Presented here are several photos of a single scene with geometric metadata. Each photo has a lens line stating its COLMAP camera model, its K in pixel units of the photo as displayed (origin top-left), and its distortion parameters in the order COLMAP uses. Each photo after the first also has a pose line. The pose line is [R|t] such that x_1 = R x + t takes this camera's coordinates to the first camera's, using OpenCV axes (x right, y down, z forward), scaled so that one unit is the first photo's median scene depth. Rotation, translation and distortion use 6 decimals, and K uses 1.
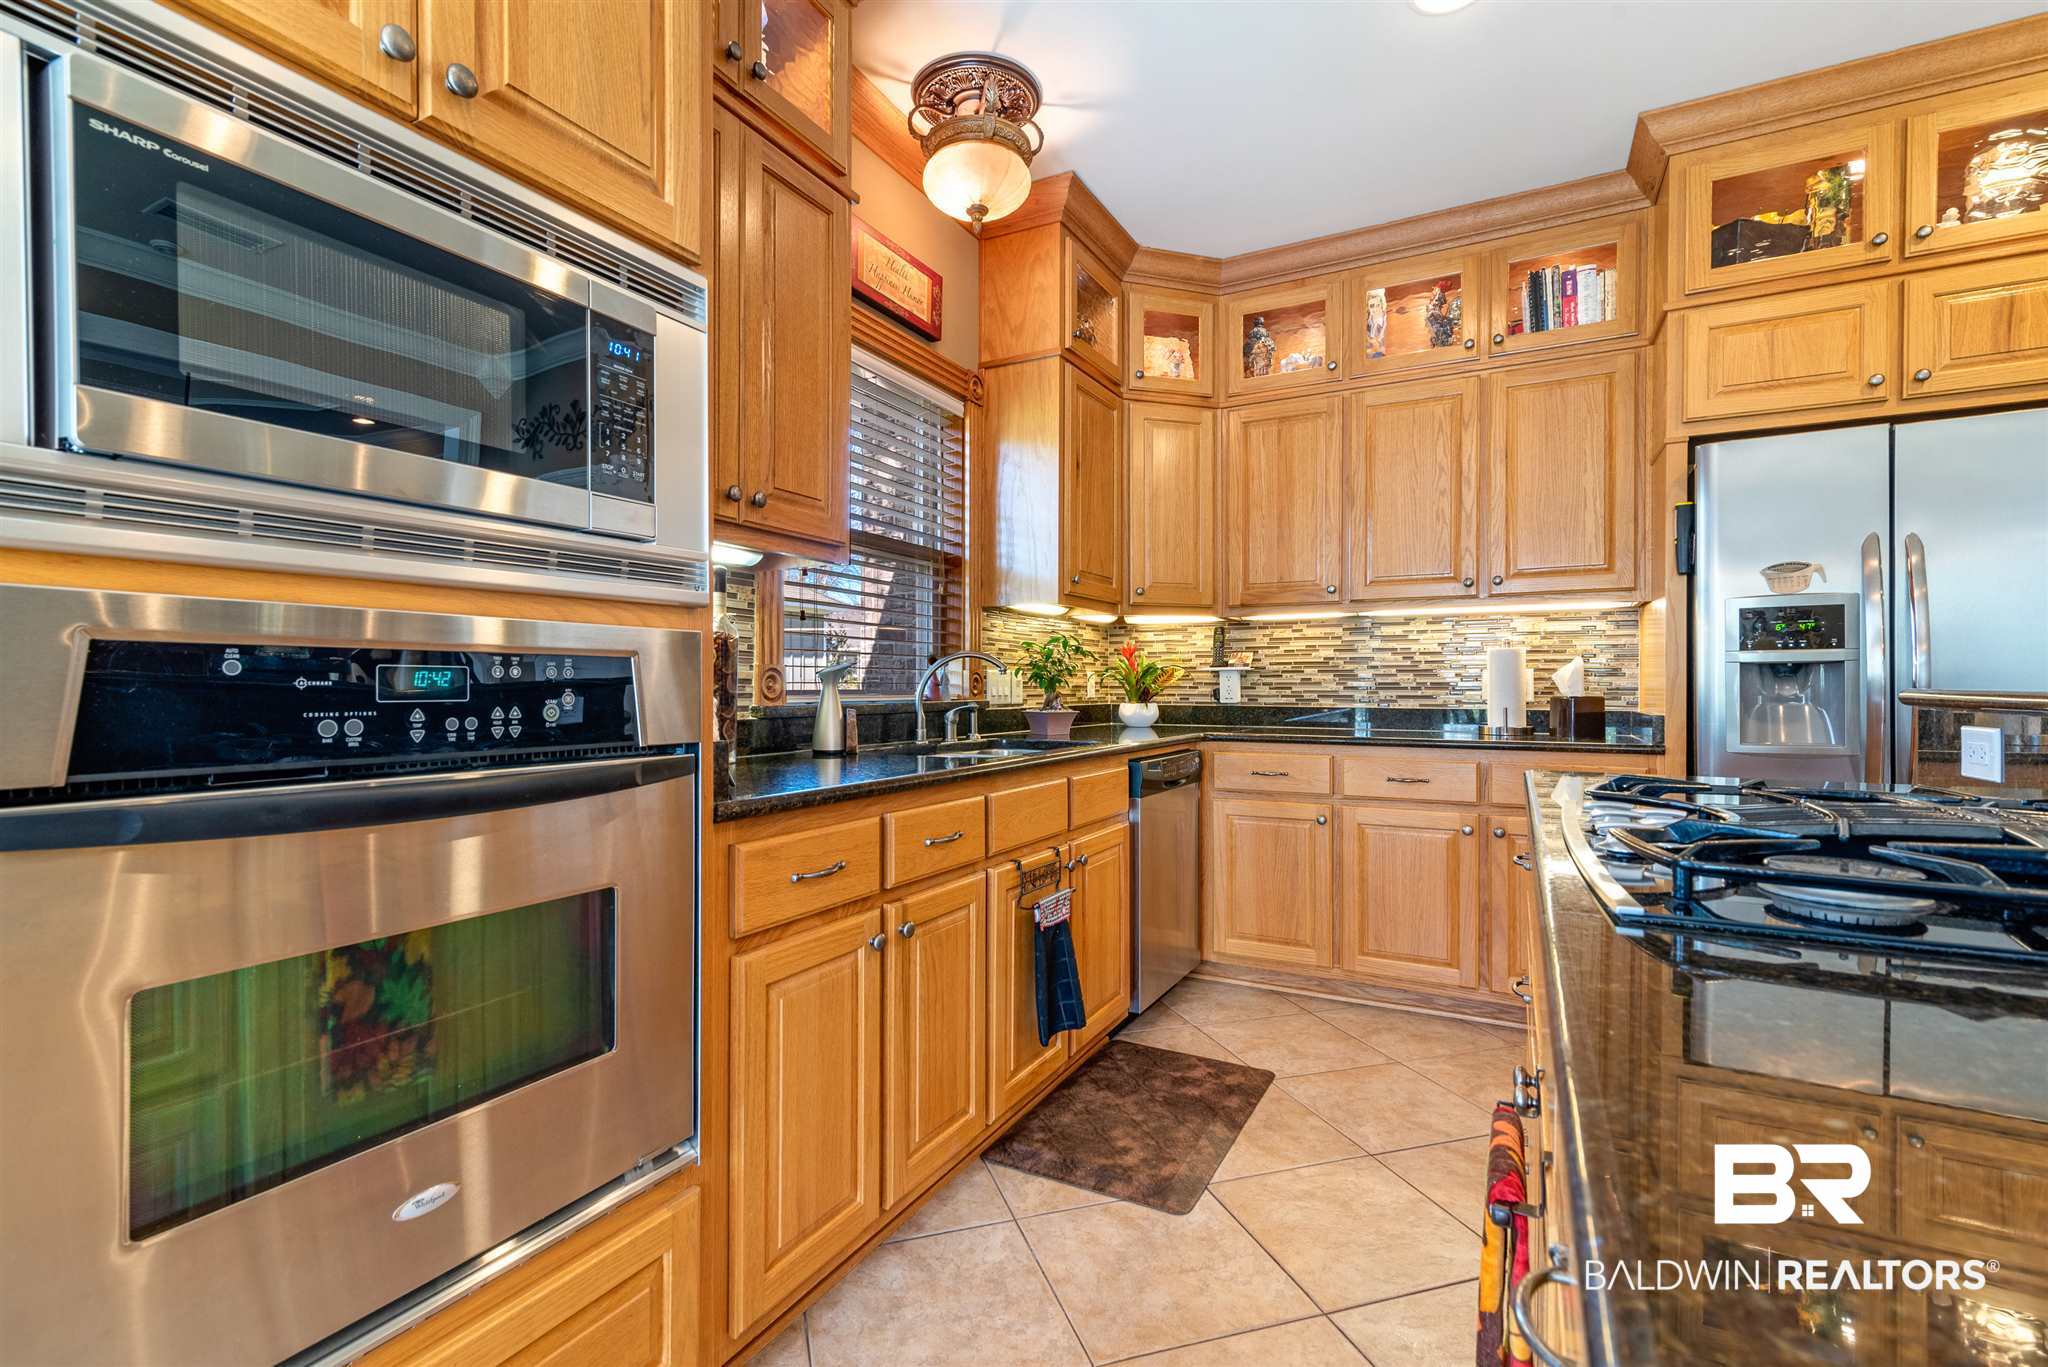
lens RADIAL K [[919.7, 0, 1024.3], [0, 919.7, 690.1], [0, 0, 1]] dist [0.002333, 0.000203]
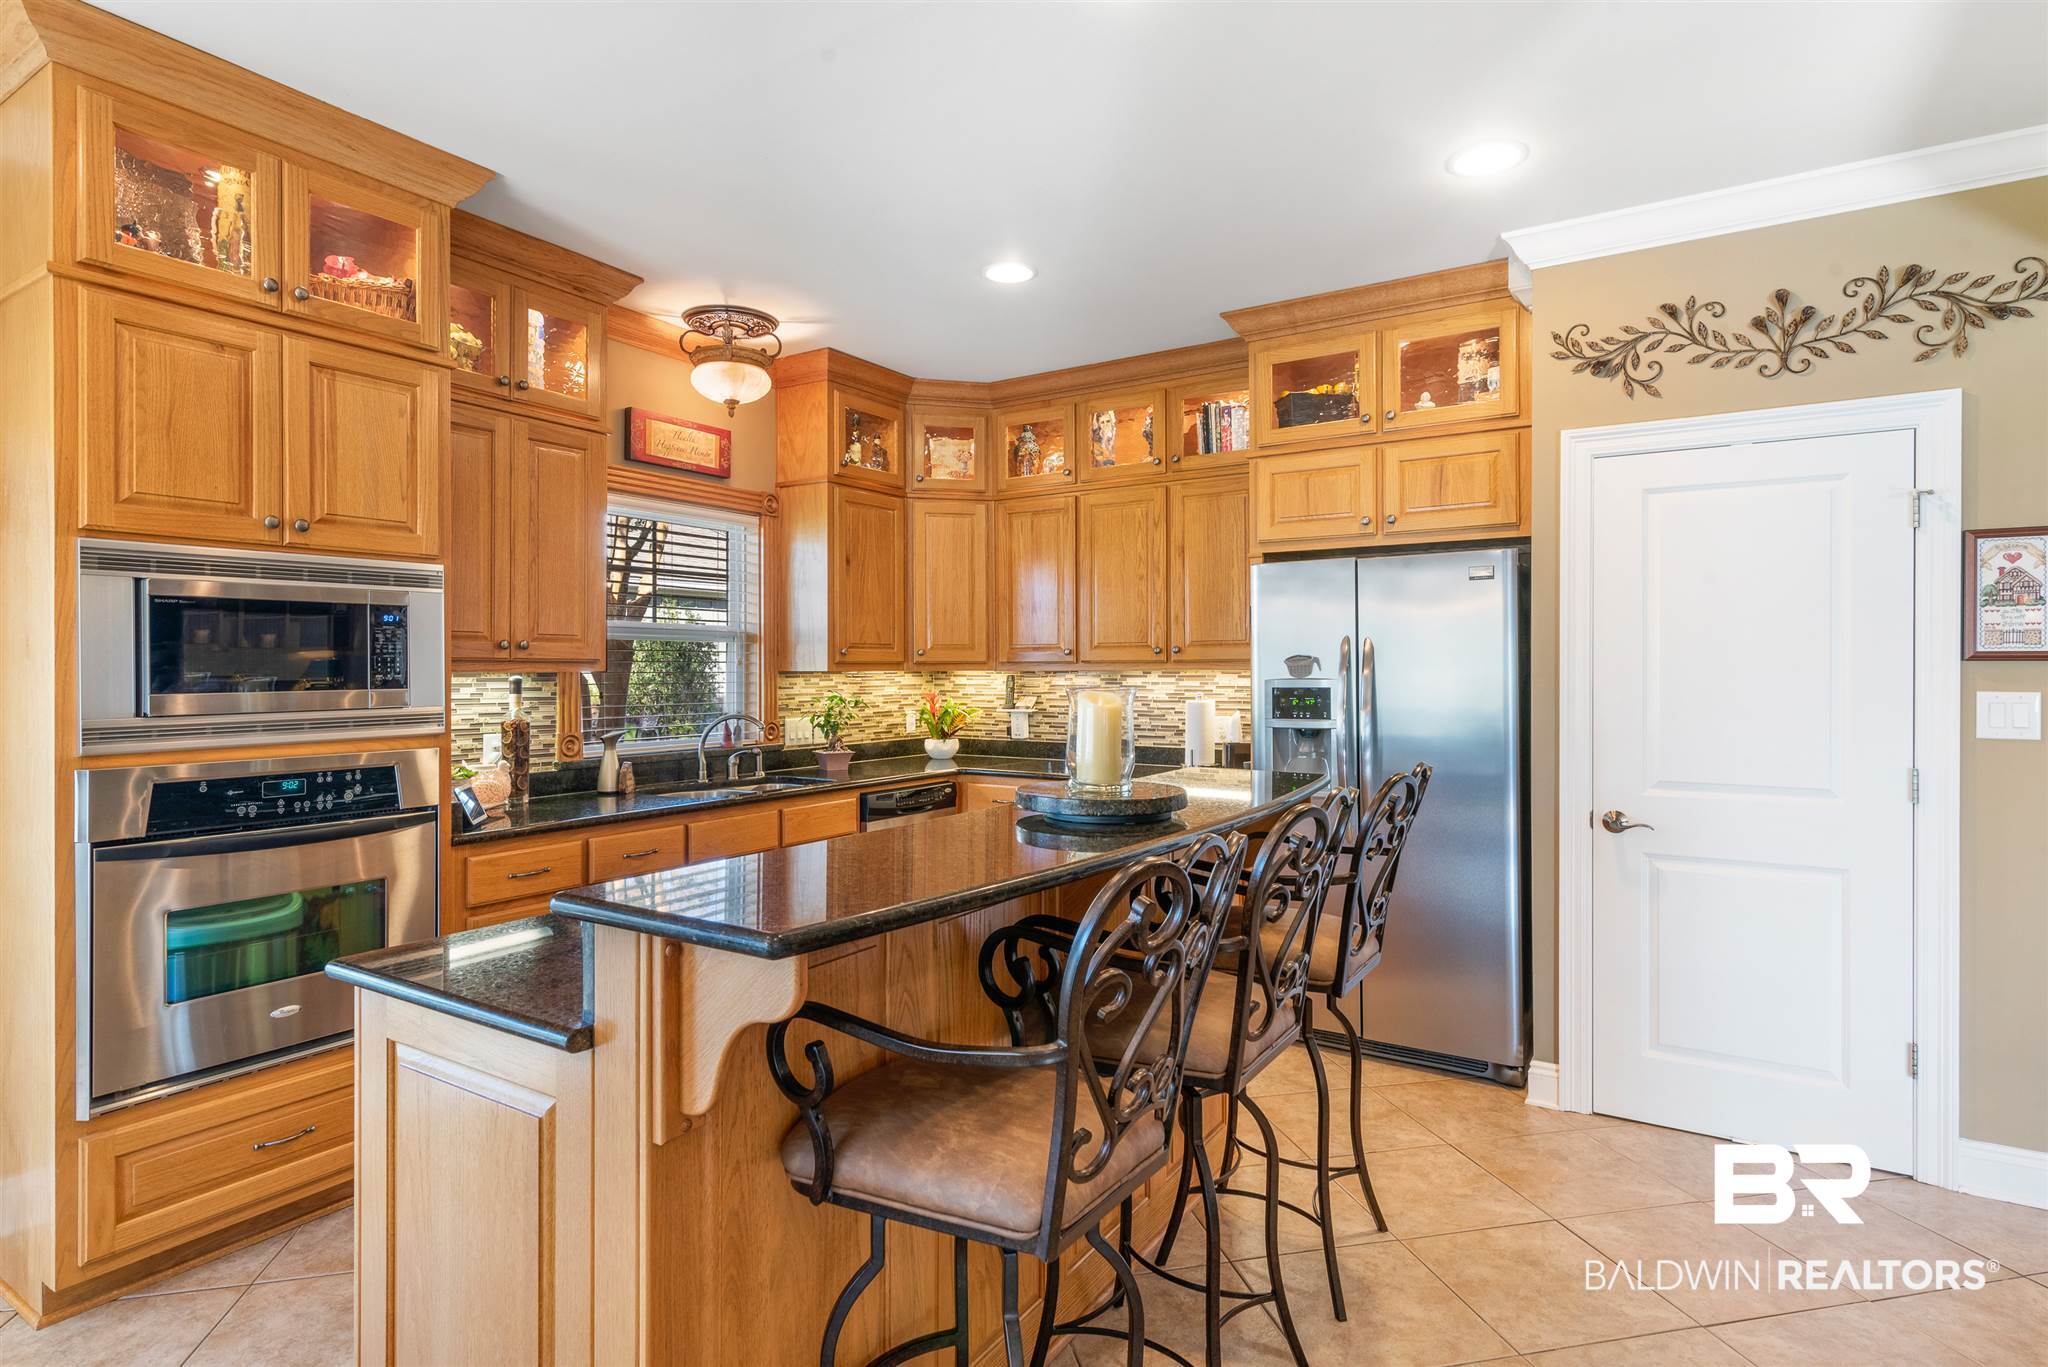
lens RADIAL K [[1040.2, 0, 1030.6], [0, 1040.2, 666.8], [0, 0, 1]] dist [-0.002229, 0.000398]
pose [[0.997228, -0.003102, -0.074338, 0.531367], [0.002528, 0.999966, -0.007819, -0.107670], [0.074359, 0.007609, 0.997202, -0.551464]]
